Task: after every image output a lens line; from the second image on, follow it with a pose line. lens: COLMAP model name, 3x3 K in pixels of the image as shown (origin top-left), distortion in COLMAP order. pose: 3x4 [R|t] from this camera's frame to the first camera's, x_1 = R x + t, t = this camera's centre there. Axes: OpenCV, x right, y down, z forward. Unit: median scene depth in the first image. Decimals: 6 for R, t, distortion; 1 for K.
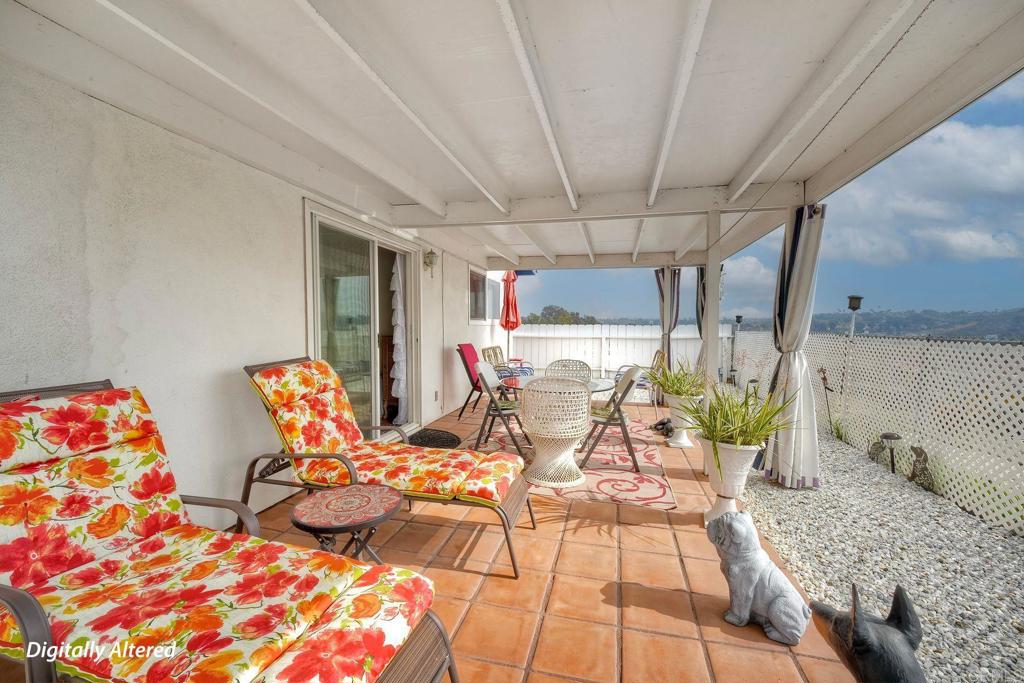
lens RADIAL K [[423.5, 0, 514.5], [0, 423.5, 339.9], [0, 0, 1]] dist [-0.004440, -0.000398]
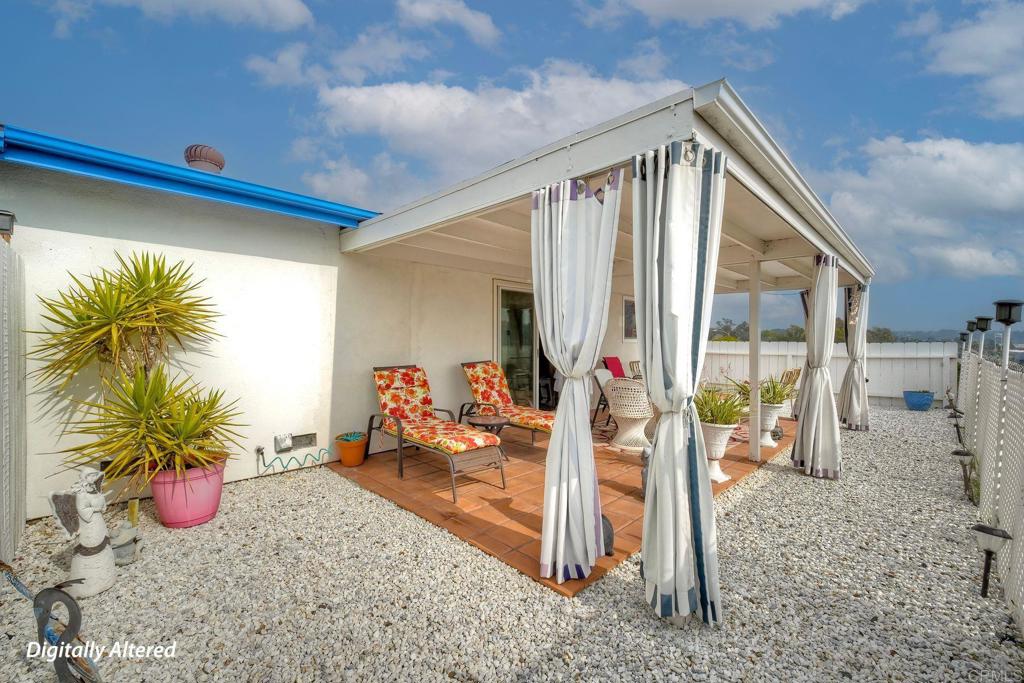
lens RADIAL K [[423.5, 0, 512.5], [0, 423.5, 340.7], [0, 0, 1]] dist [-0.004440, -0.000398]
pose [[0.852775, 0.002796, -0.522271, 0.783382], [-0.019410, 0.999465, -0.026342, -0.002764], [0.521917, 0.032601, 0.852373, -0.791803]]
